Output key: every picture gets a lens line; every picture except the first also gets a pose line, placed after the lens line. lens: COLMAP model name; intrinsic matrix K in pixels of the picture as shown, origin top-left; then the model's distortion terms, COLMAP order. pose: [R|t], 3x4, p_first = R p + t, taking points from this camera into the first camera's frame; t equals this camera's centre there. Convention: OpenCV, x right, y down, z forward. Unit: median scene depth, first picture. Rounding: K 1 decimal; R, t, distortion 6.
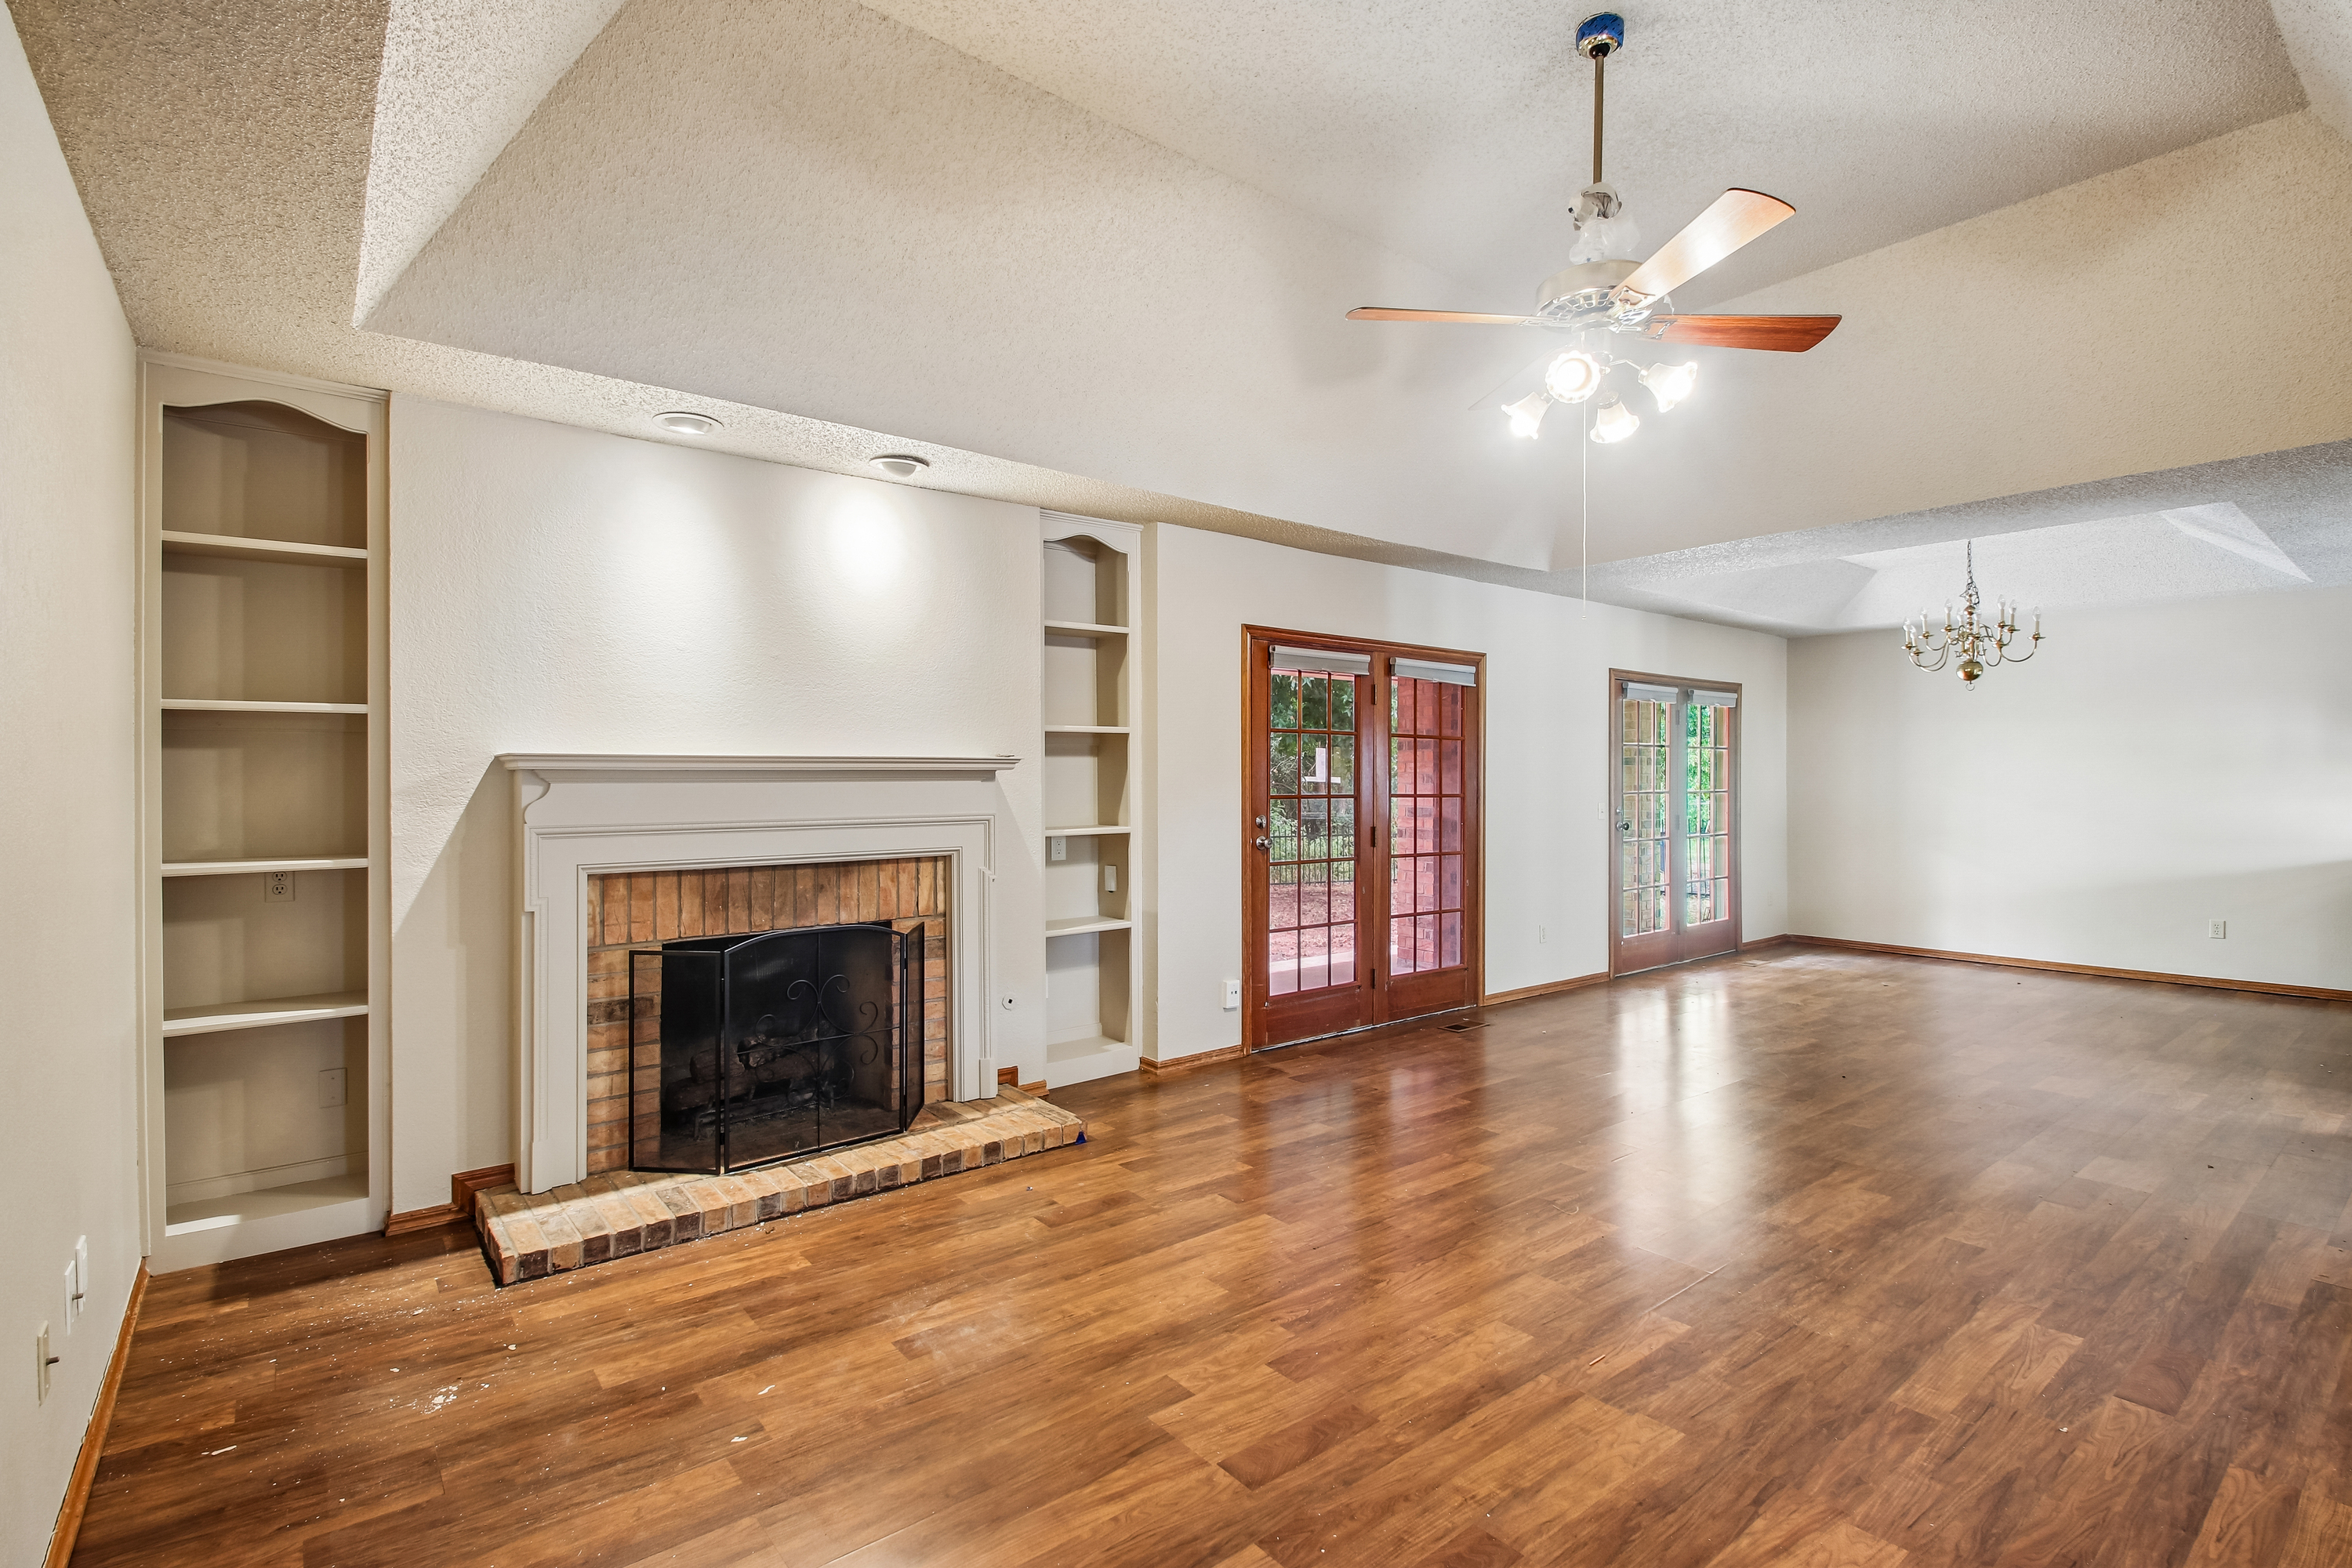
lens RADIAL K [[1098.9, 0, 1162.8], [0, 1098.9, 787.4], [0, 0, 1]] dist [0.005415, -0.007851]
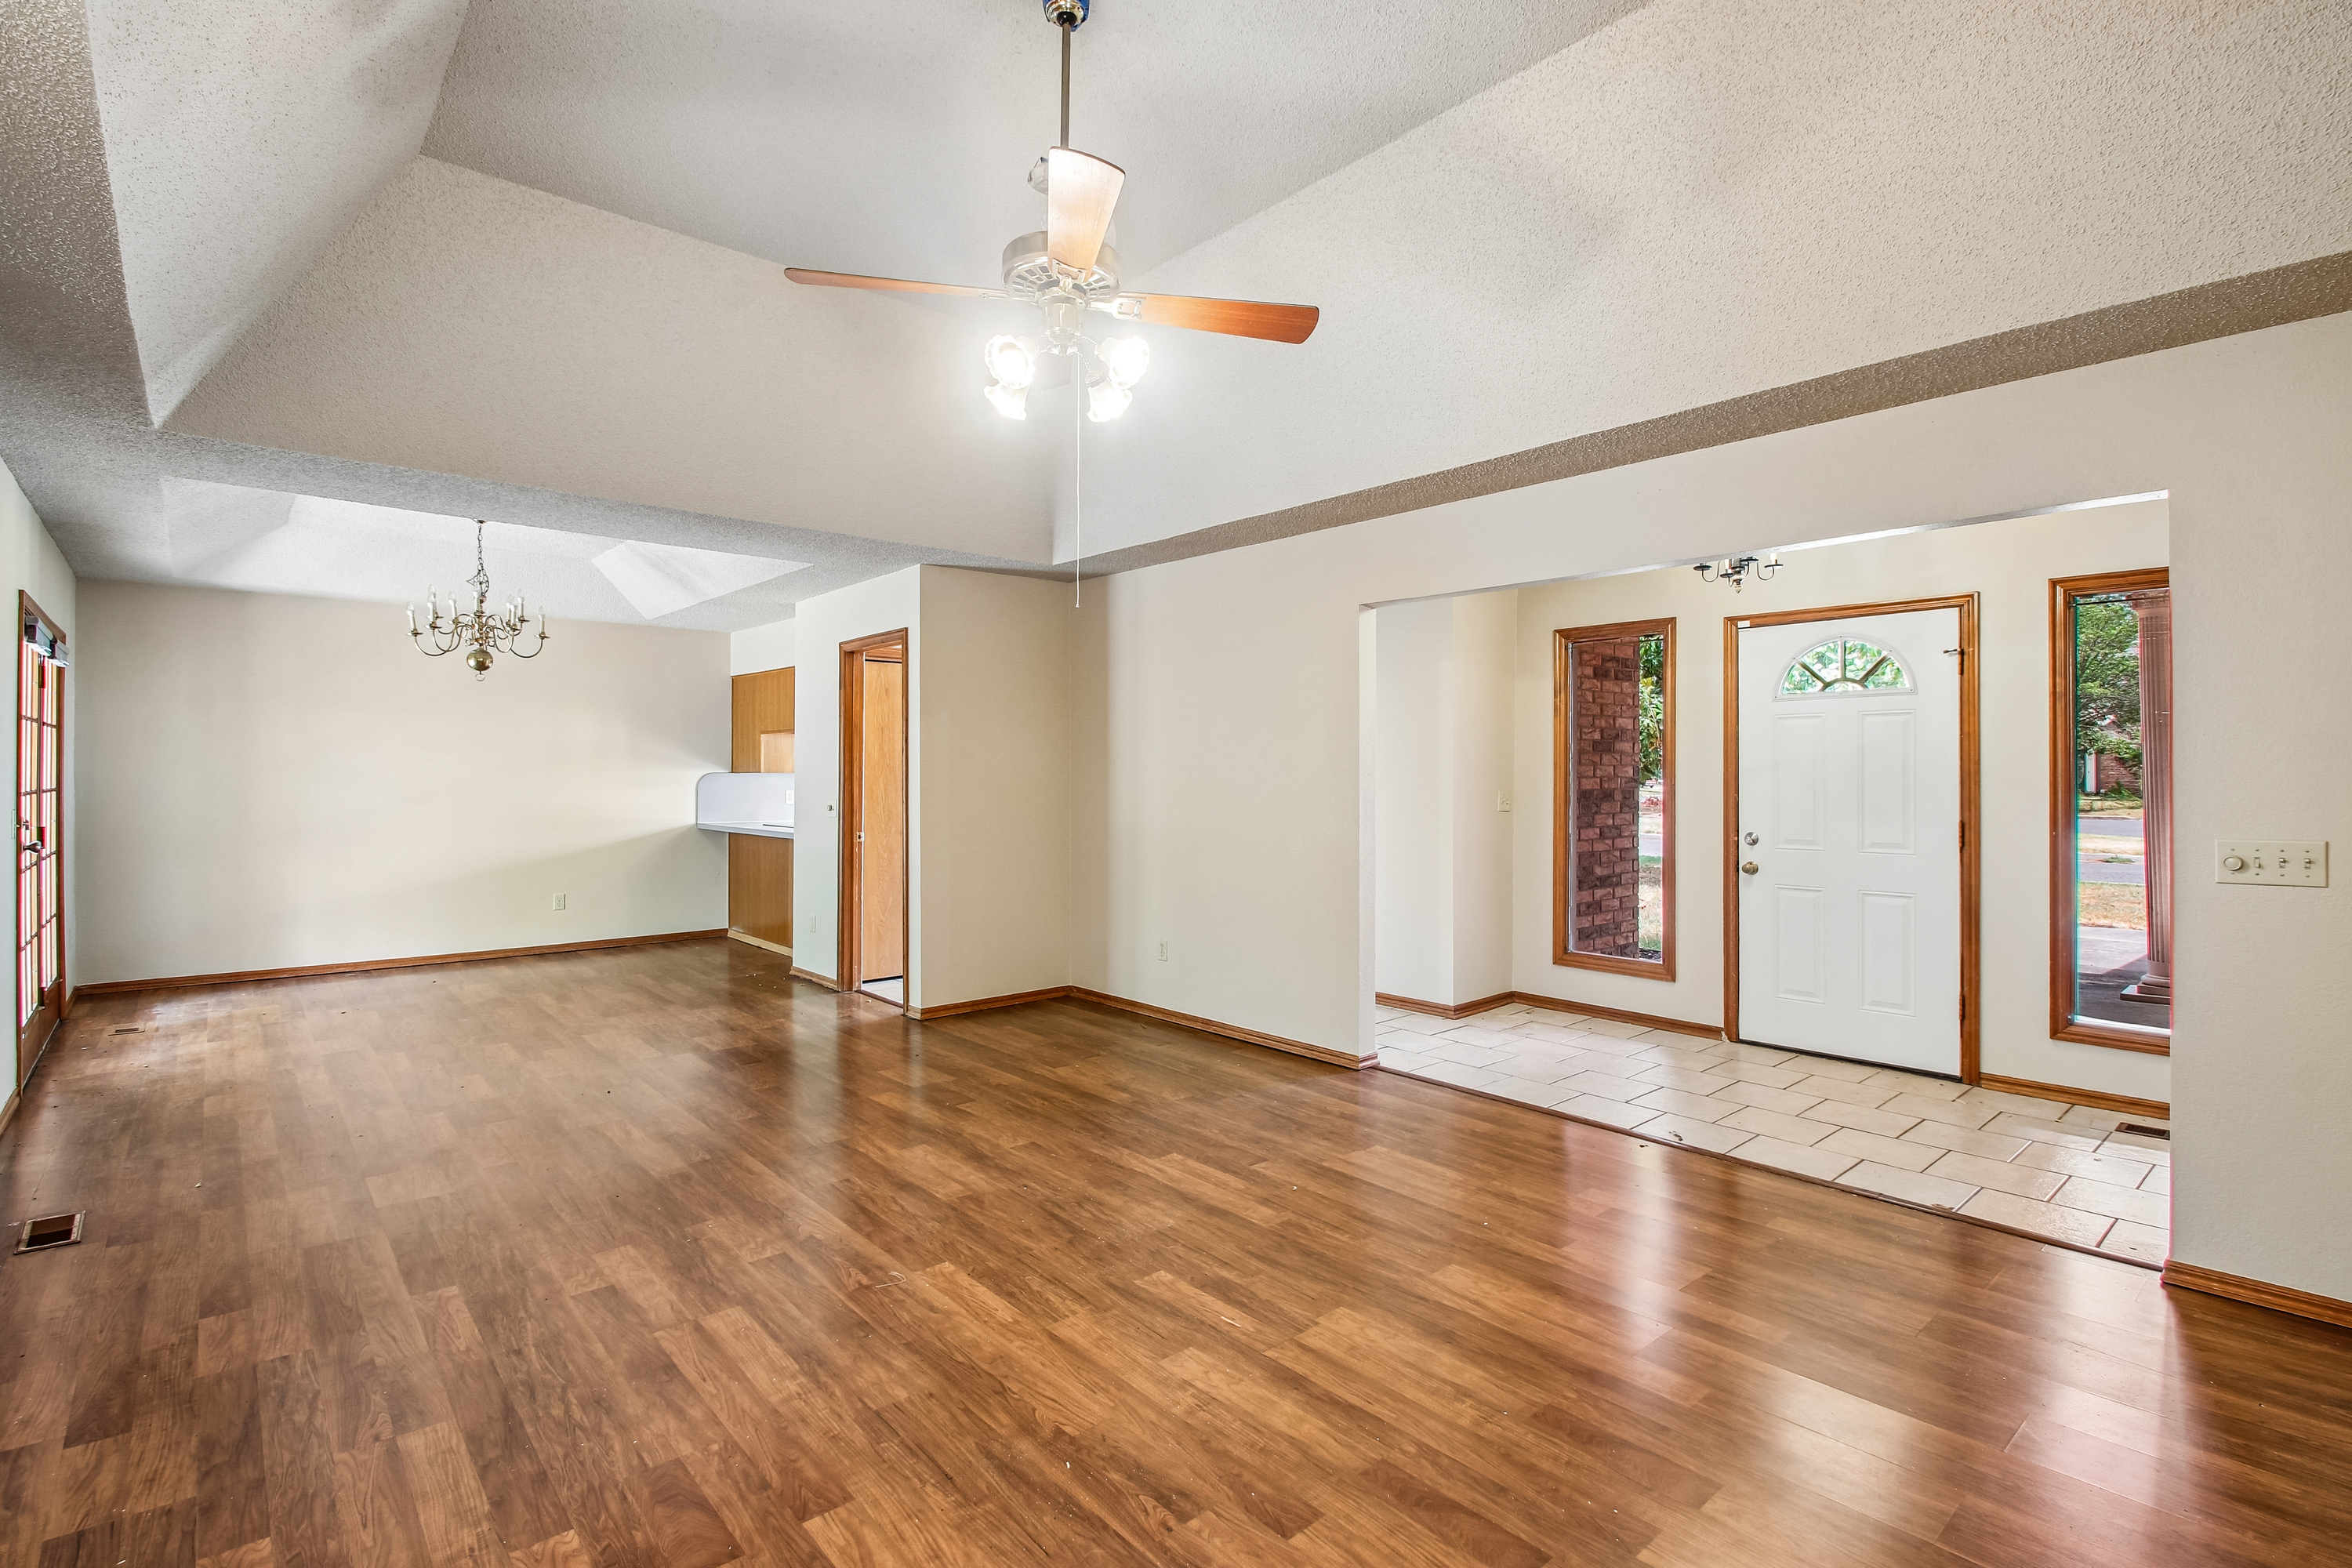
lens RADIAL K [[1114.8, 0, 1170.3], [0, 1114.8, 762.5], [0, 0, 1]] dist [0.000733, -0.007503]
pose [[-0.046014, 0.008208, 0.998907, -0.493102], [0.010371, 0.999916, -0.007738, -0.004920], [-0.998887, 0.010003, -0.046095, 0.810652]]
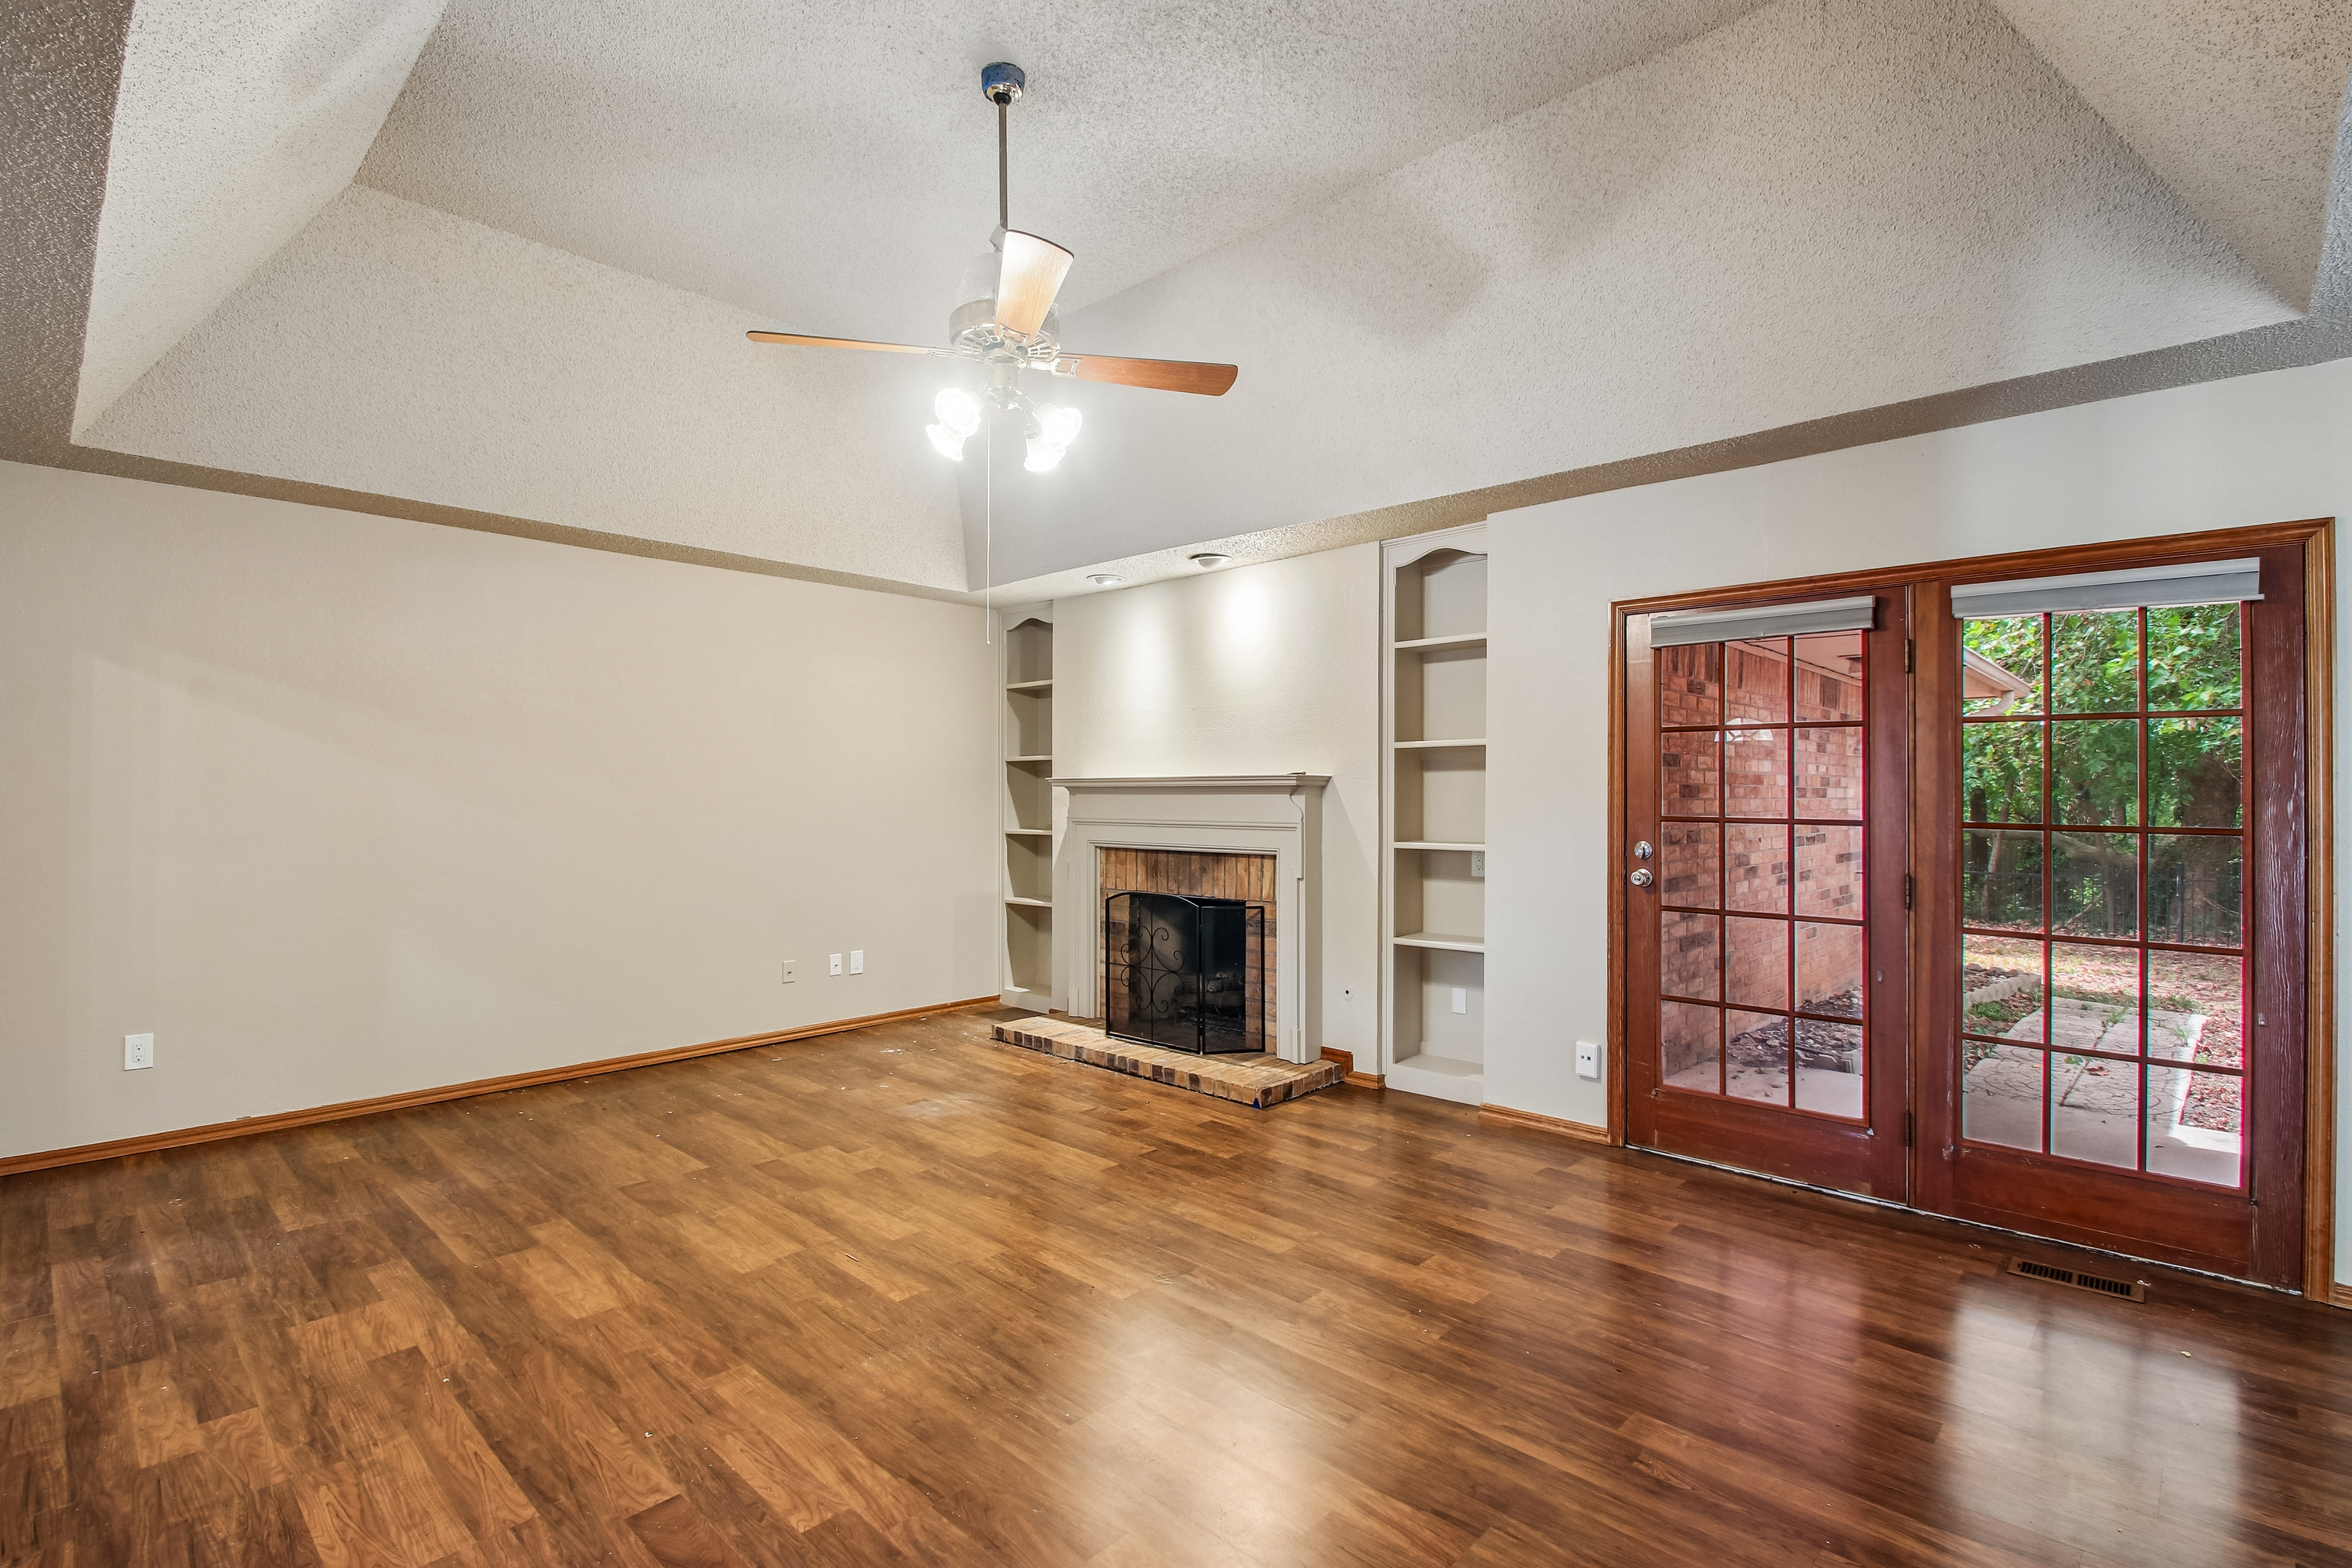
lens RADIAL K [[1098.9, 0, 1162.8], [0, 1098.9, 787.4], [0, 0, 1]] dist [0.005415, -0.007851]
pose [[0.134853, -0.005616, -0.990850, 1.229468], [-0.015333, 0.999852, -0.007754, -0.002860], [0.990747, 0.016239, 0.134747, 0.861693]]
